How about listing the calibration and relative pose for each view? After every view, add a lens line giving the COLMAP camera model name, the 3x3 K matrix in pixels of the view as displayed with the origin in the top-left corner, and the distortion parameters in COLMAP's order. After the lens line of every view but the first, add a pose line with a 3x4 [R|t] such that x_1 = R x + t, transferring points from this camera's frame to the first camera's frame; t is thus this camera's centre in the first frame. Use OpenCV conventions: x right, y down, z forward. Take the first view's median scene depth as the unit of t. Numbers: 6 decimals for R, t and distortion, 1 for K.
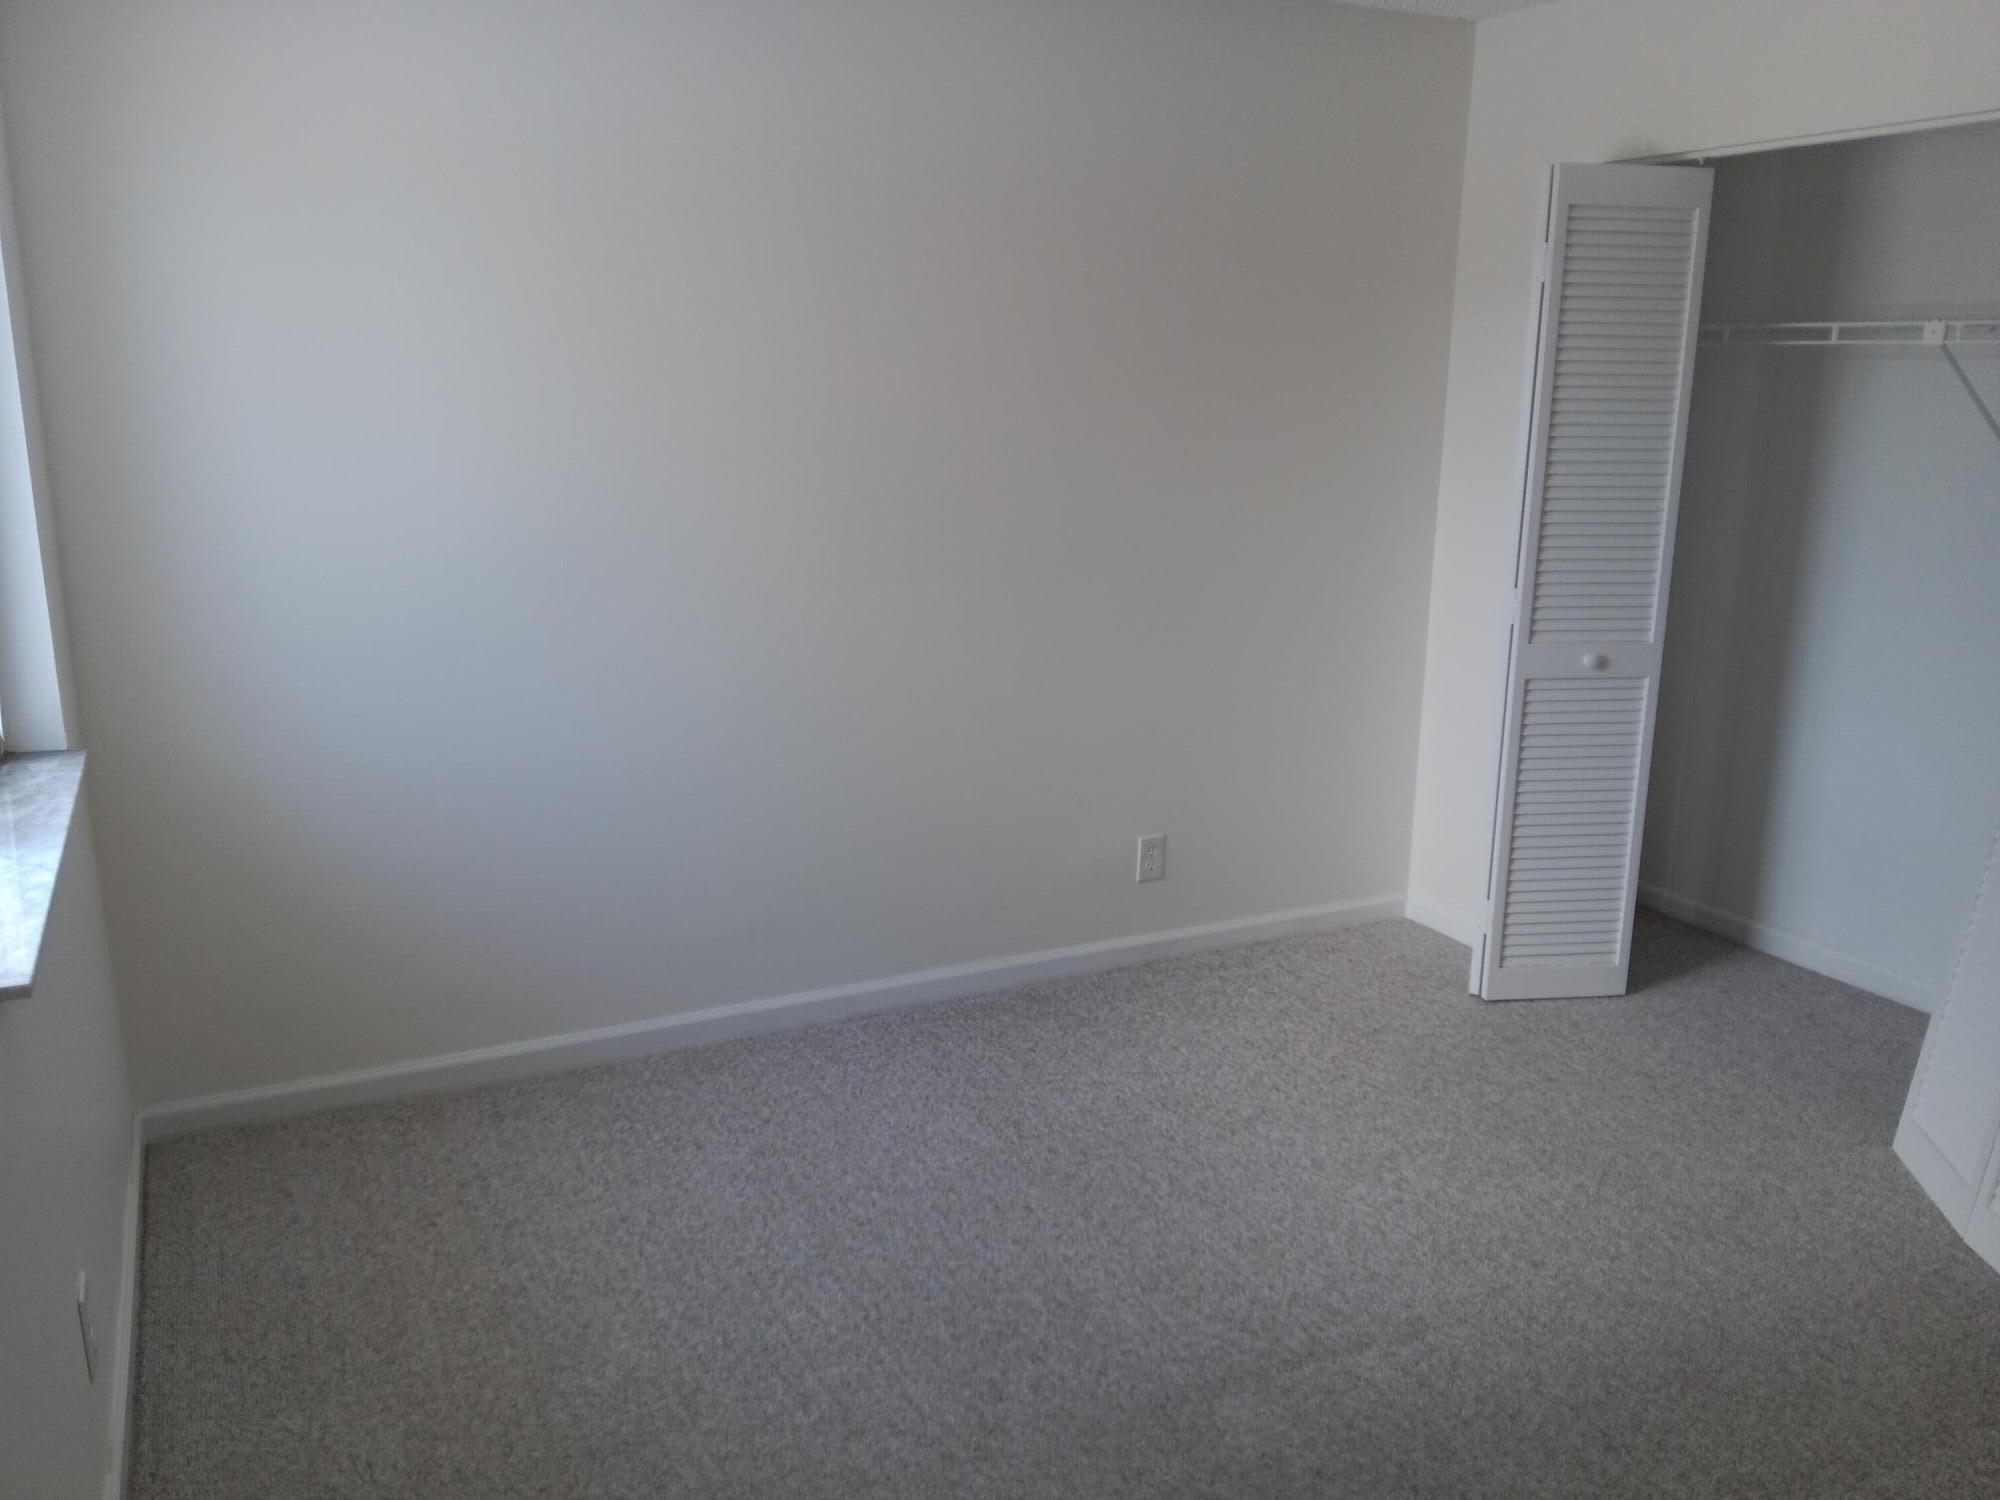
lens RADIAL K [[1564.7, 0, 1000.0], [0, 1564.7, 750.0], [0, 0, 1]] dist [0.088000, -0.204563]
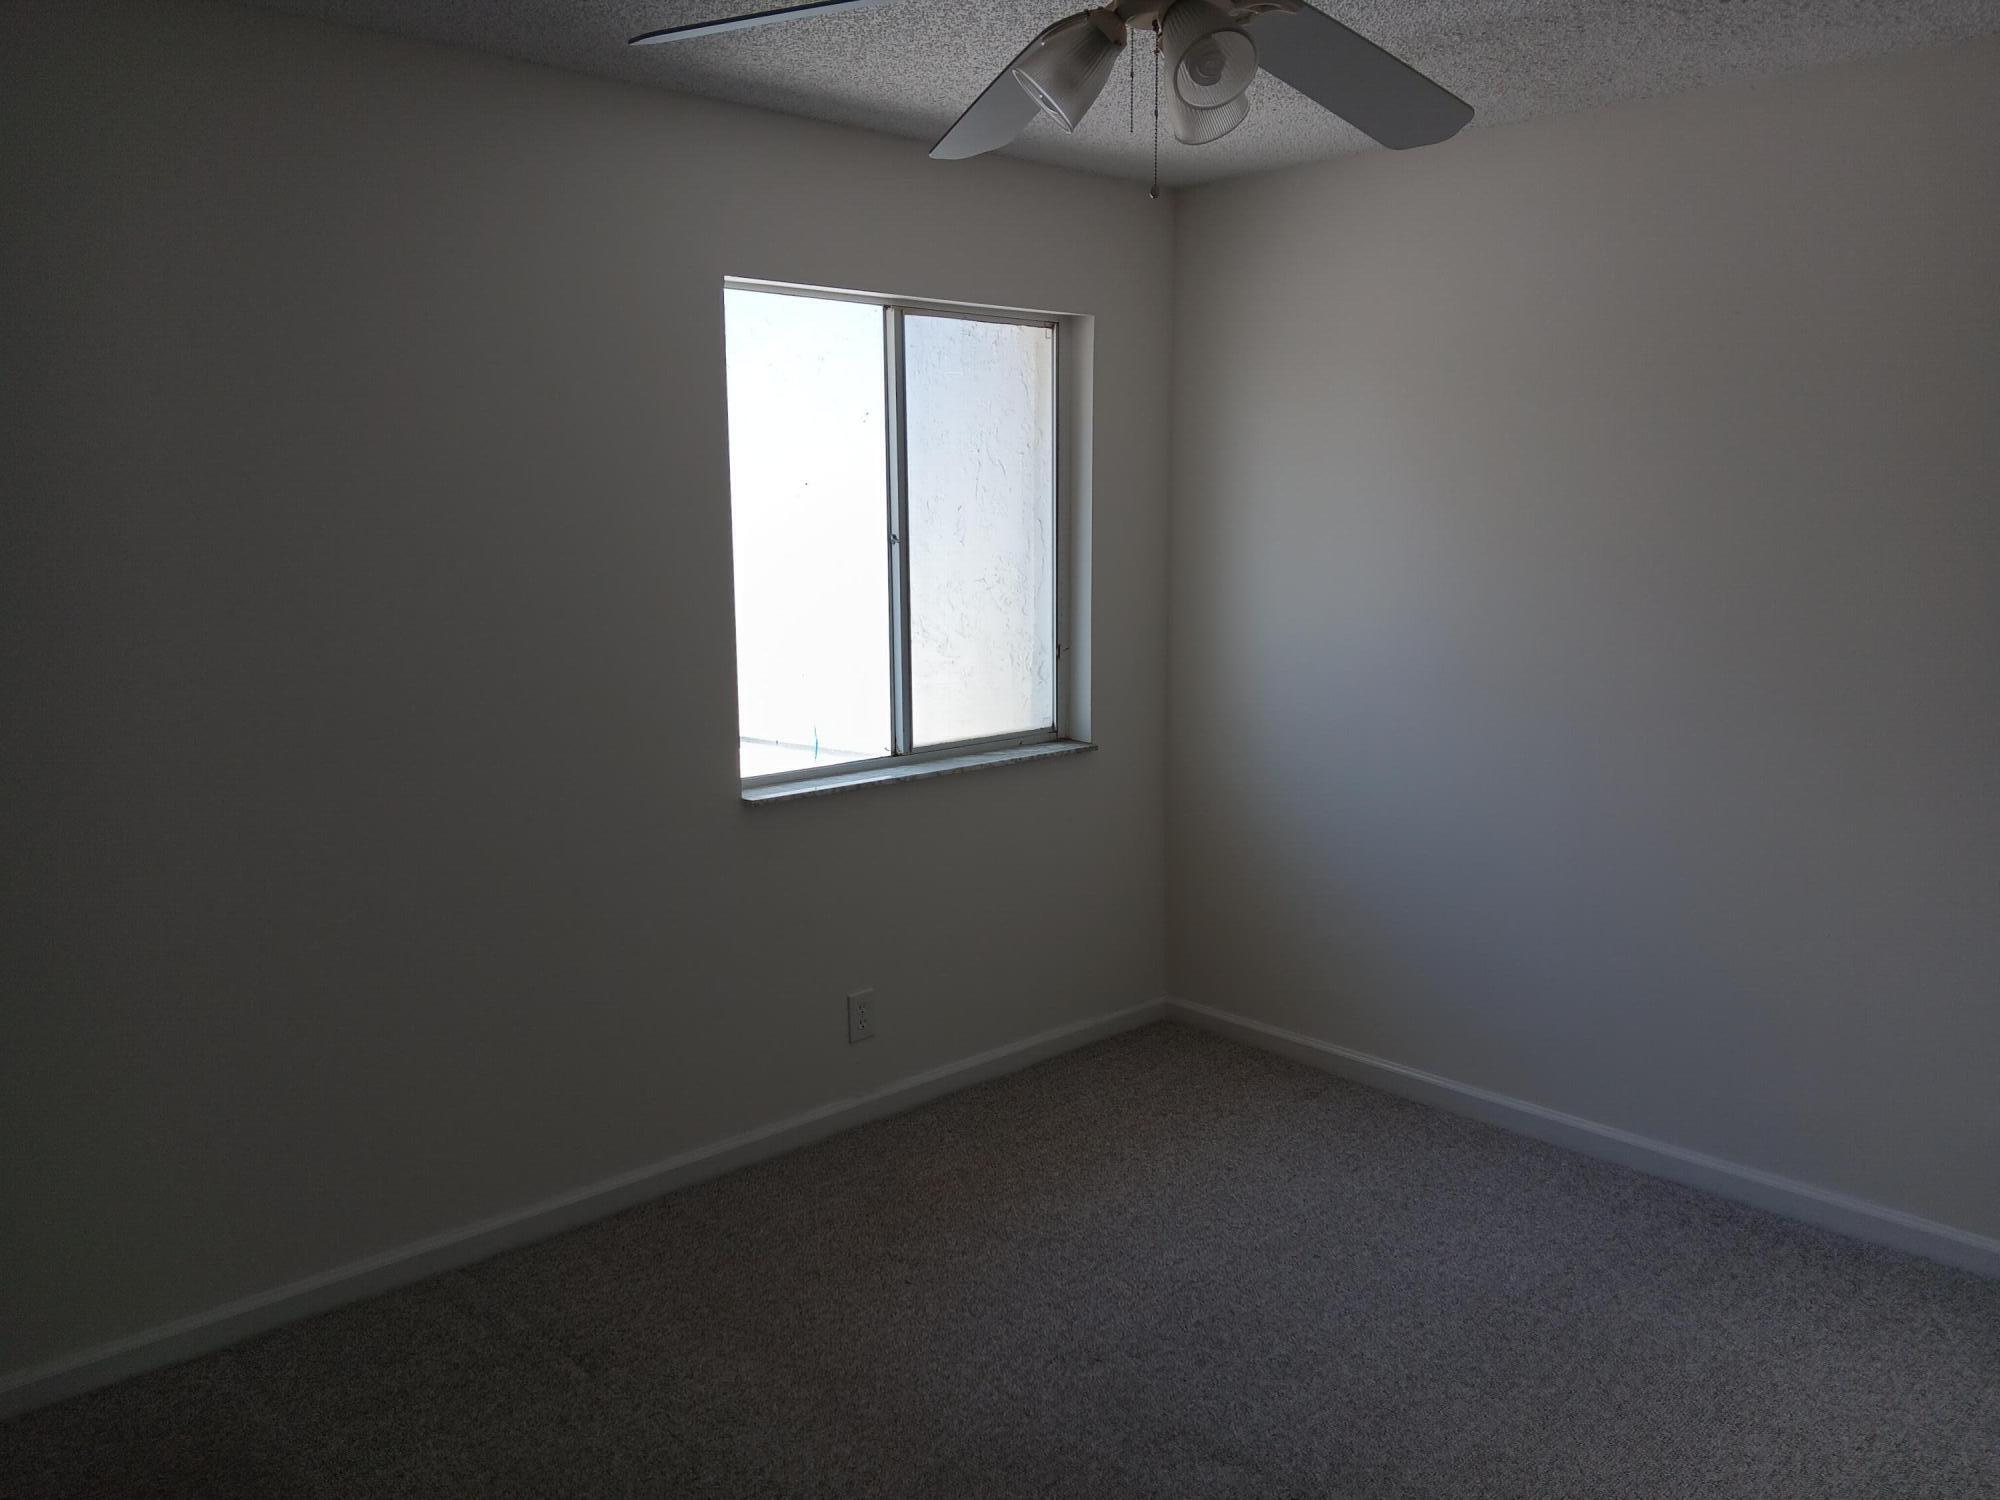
lens RADIAL K [[1564.7, 0, 1000.0], [0, 1564.7, 750.0], [0, 0, 1]] dist [0.088000, -0.204563]
pose [[0.280912, 0.139035, -0.949609, 0.699586], [-0.218629, 0.972706, 0.077742, -0.070337], [0.934500, 0.185773, 0.303642, 0.312856]]
